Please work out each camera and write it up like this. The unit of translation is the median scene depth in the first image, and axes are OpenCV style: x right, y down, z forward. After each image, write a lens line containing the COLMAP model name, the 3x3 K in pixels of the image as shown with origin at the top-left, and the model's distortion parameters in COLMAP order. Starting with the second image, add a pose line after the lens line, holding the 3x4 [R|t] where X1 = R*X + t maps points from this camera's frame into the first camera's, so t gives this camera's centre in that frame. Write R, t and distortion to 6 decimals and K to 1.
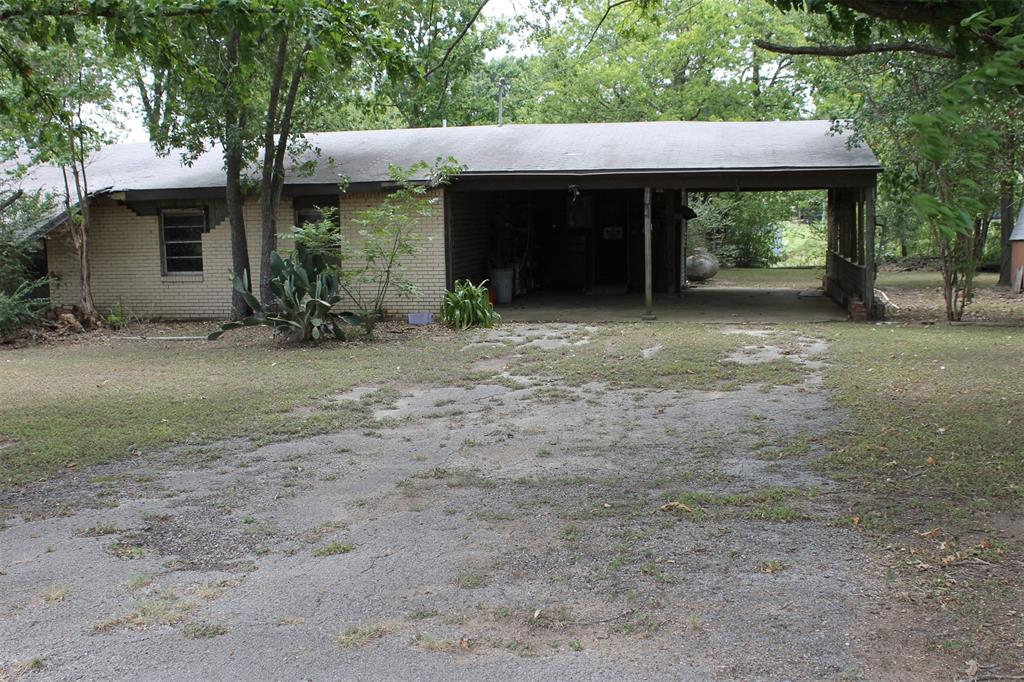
lens RADIAL K [[1172.2, 0, 512.0], [0, 1172.2, 341.0], [0, 0, 1]] dist [-0.071307, -0.001719]
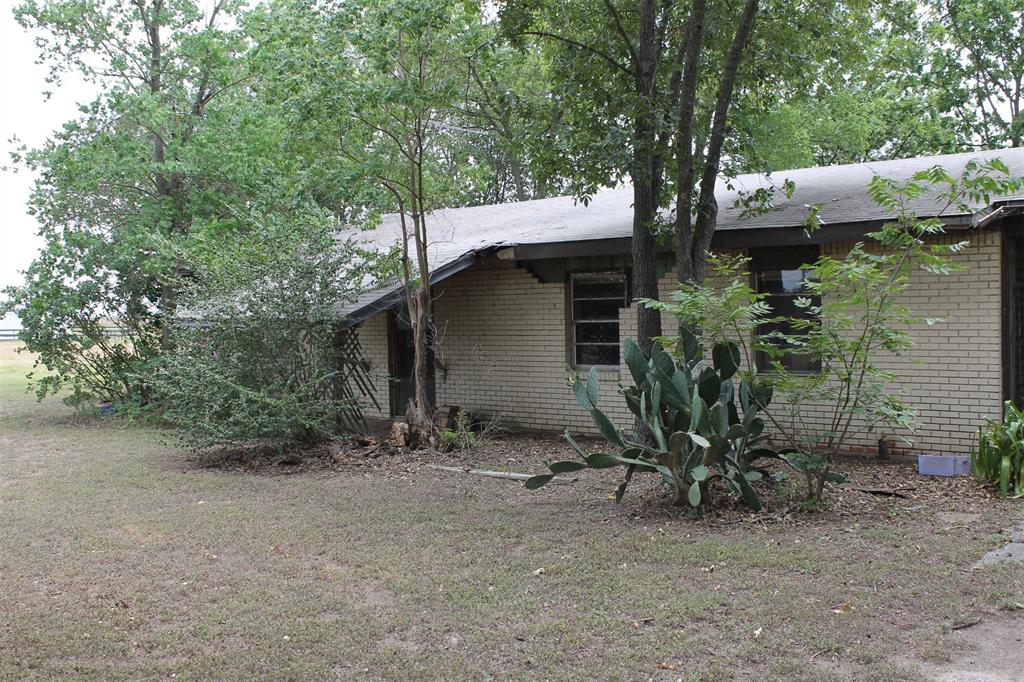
lens RADIAL K [[1172.2, 0, 512.0], [0, 1172.2, 341.0], [0, 0, 1]] dist [-0.071307, -0.001719]
pose [[0.865832, 0.020403, -0.499919, 0.016580], [-0.057201, 0.996654, -0.058394, -0.032210], [0.497055, 0.079155, 0.864101, 0.404290]]
